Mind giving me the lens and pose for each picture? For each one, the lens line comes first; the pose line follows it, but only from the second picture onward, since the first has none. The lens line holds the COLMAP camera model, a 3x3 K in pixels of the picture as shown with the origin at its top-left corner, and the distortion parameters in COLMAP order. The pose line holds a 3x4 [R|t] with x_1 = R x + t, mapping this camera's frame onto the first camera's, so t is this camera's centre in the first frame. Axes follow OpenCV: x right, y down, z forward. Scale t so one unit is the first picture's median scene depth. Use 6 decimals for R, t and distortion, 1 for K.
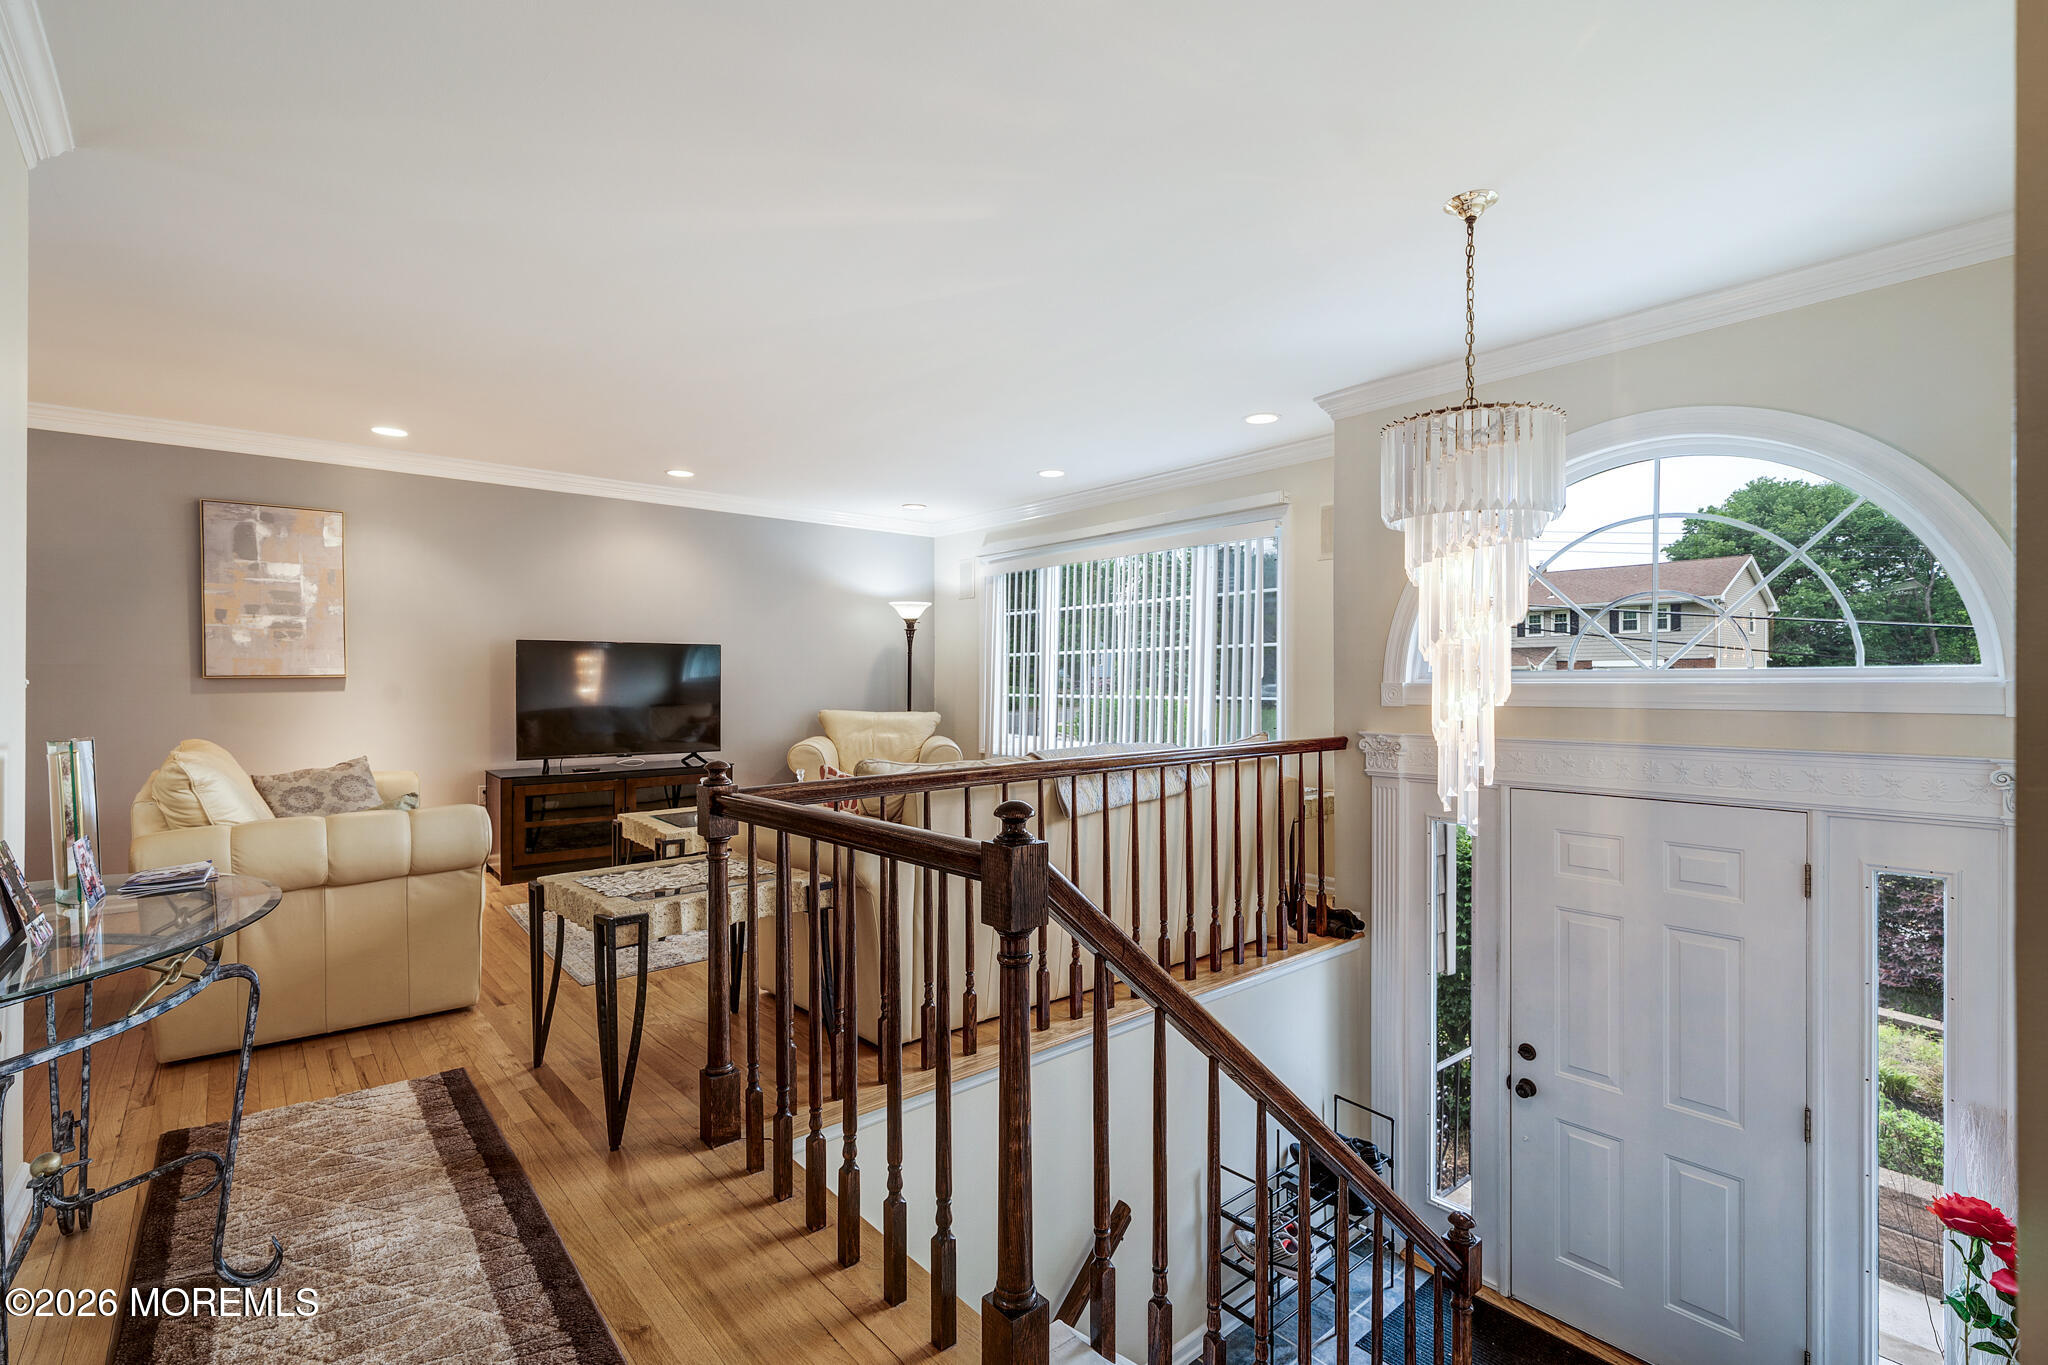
lens RADIAL K [[946.7, 0, 1024.0], [0, 946.7, 682.5], [0, 0, 1]] dist [-0.000590, -0.000070]
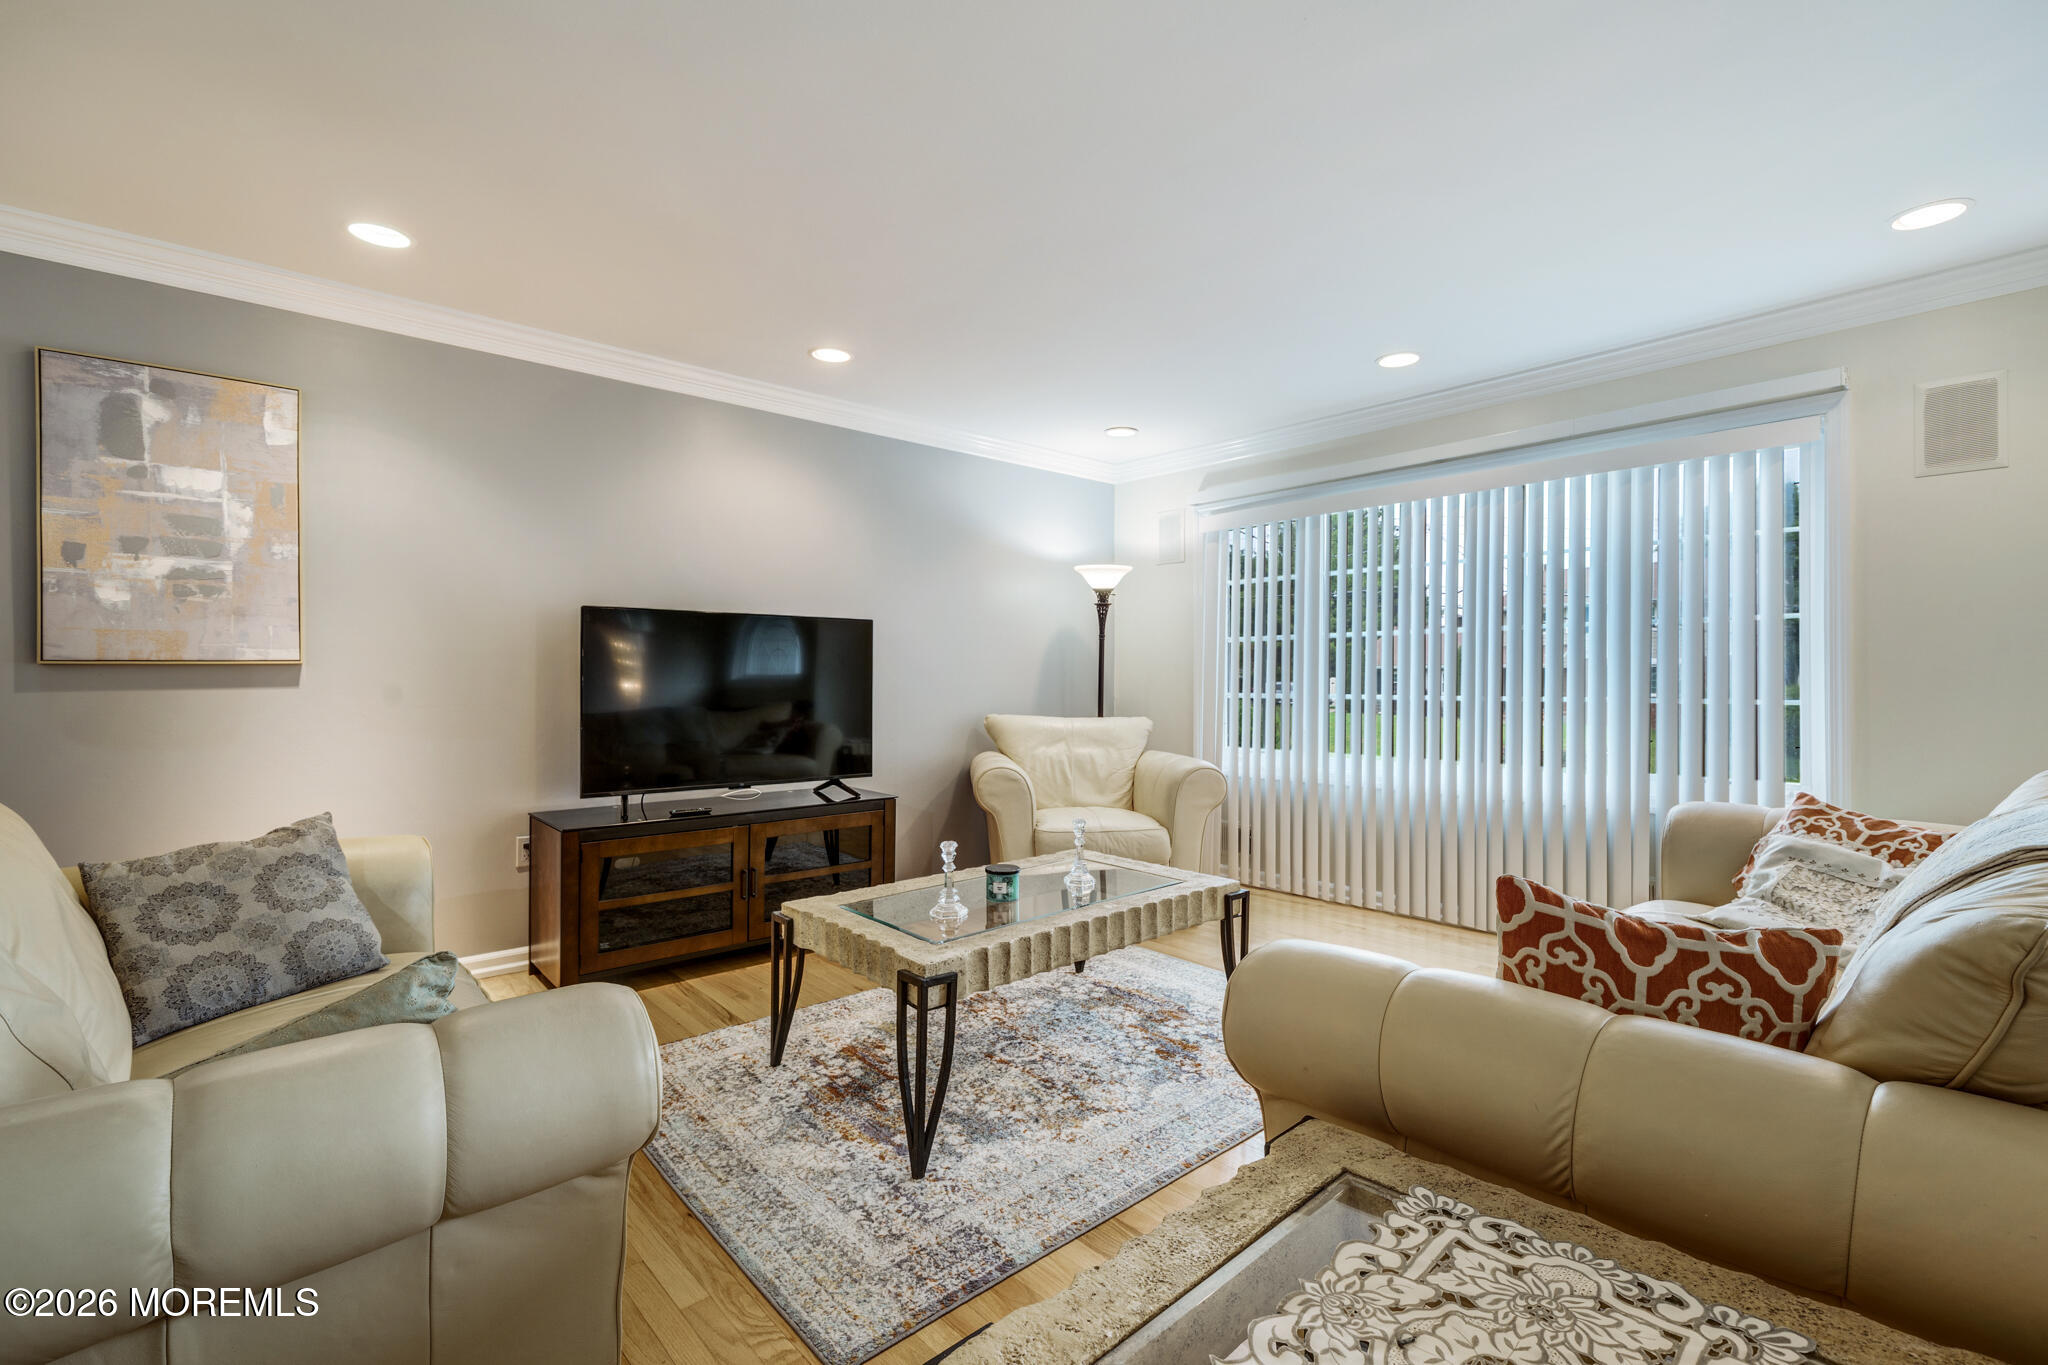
lens RADIAL K [[918.4, 0, 1023.0], [0, 918.4, 673.2], [0, 0, 1]] dist [0.001830, -0.000223]
pose [[0.999651, 0.001782, 0.026371, -0.283617], [-0.001572, 0.999967, -0.008003, 0.004313], [-0.026384, 0.007959, 0.999620, 0.418820]]
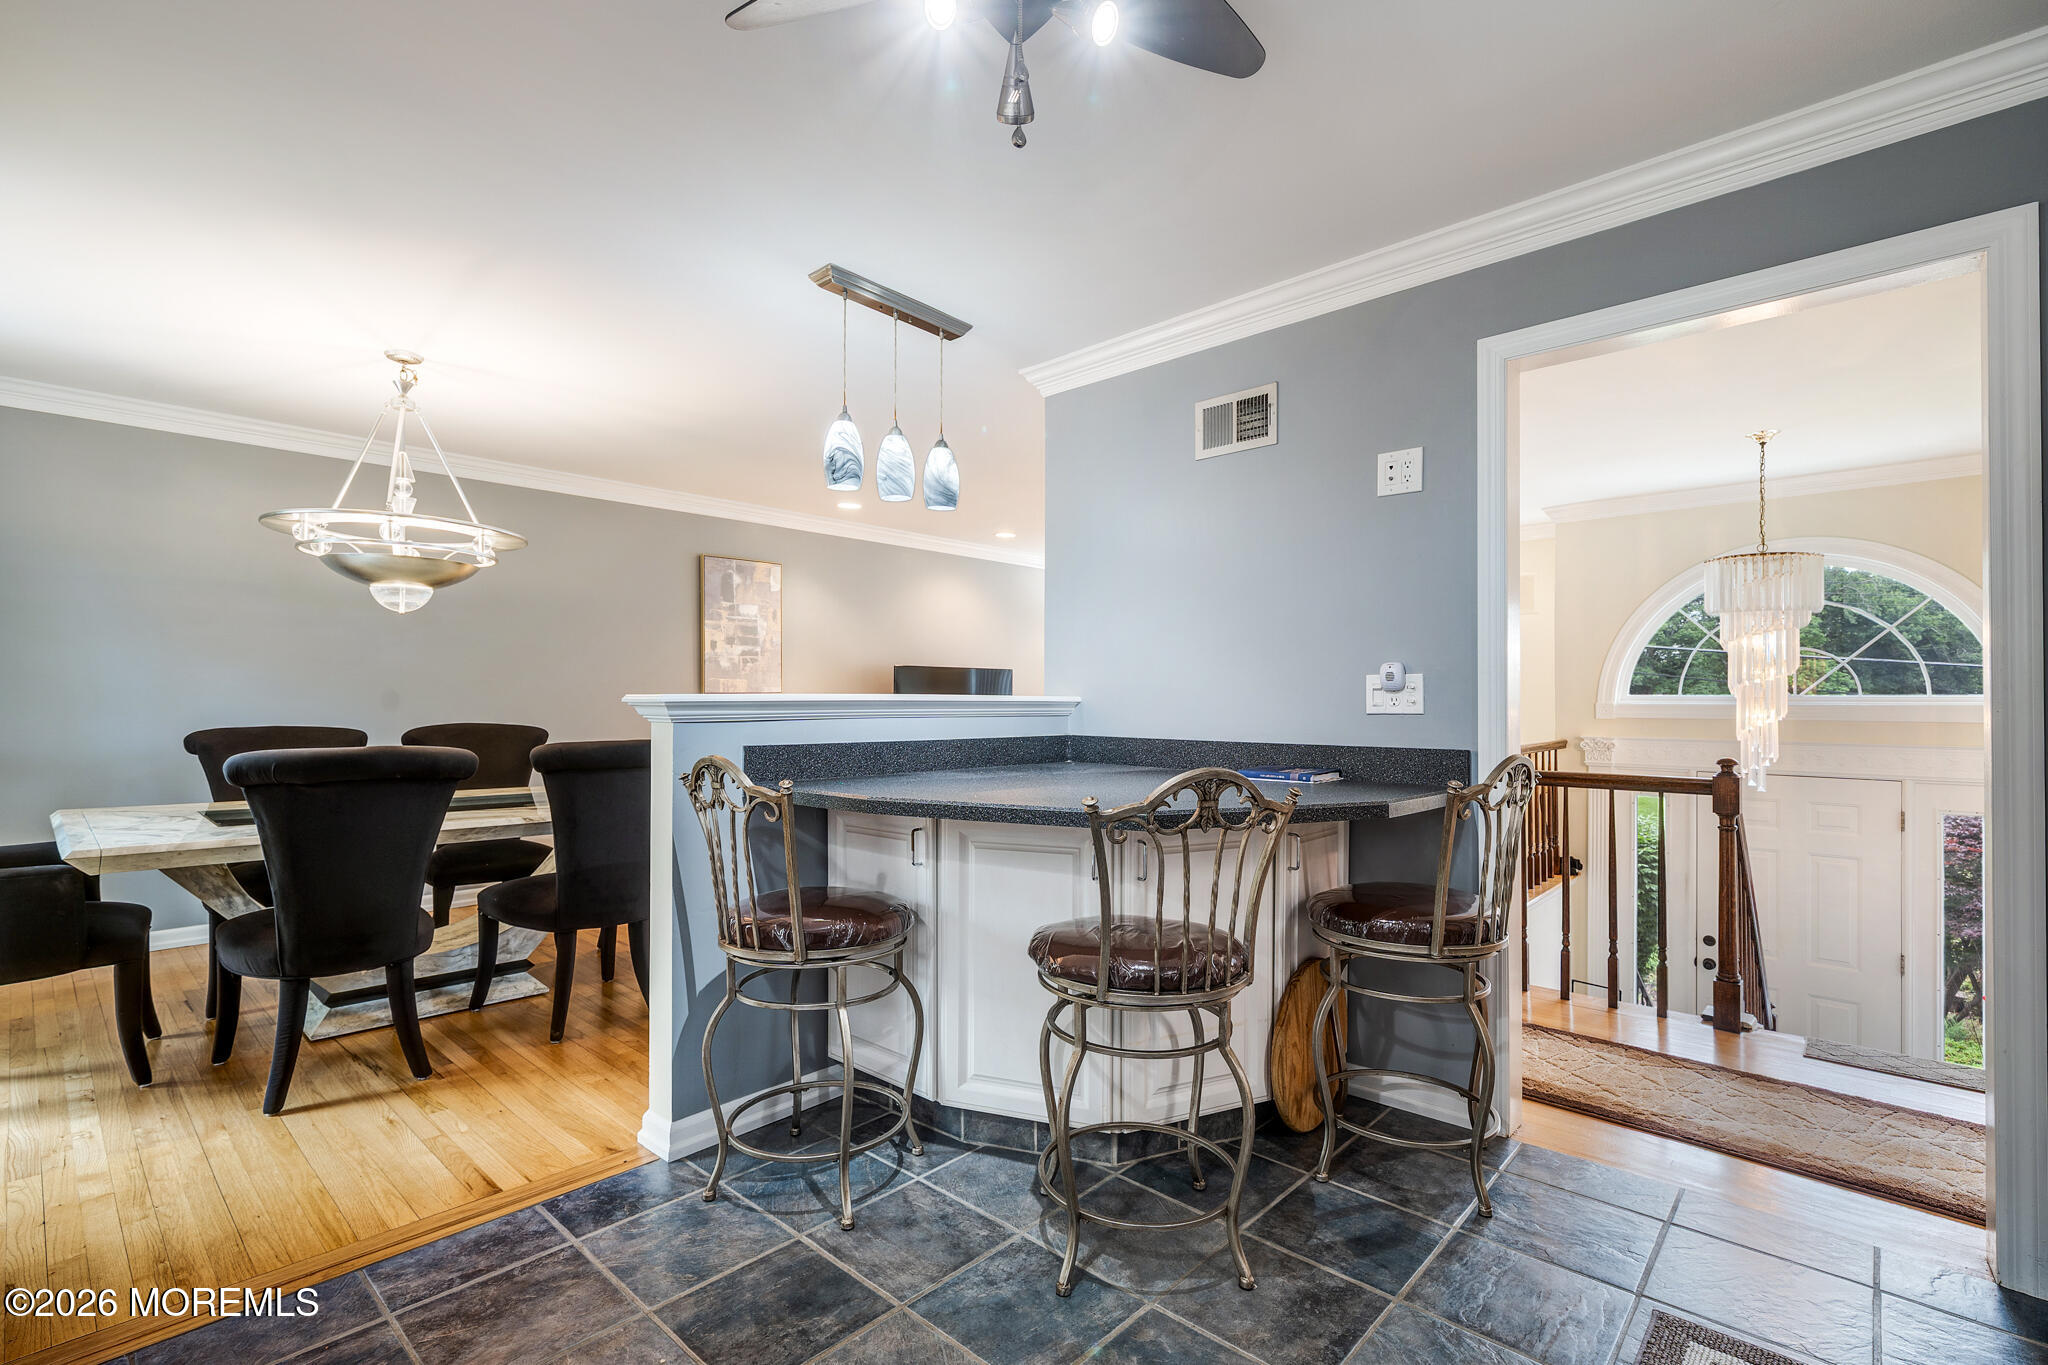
lens RADIAL K [[959.1, 0, 1006.0], [0, 959.1, 688.8], [0, 0, 1]] dist [0.009871, -0.000125]
pose [[0.992941, 0.005933, 0.118464, -0.589845], [-0.004862, 0.999945, -0.009325, -0.002175], [-0.118512, 0.008684, 0.992915, -0.322347]]
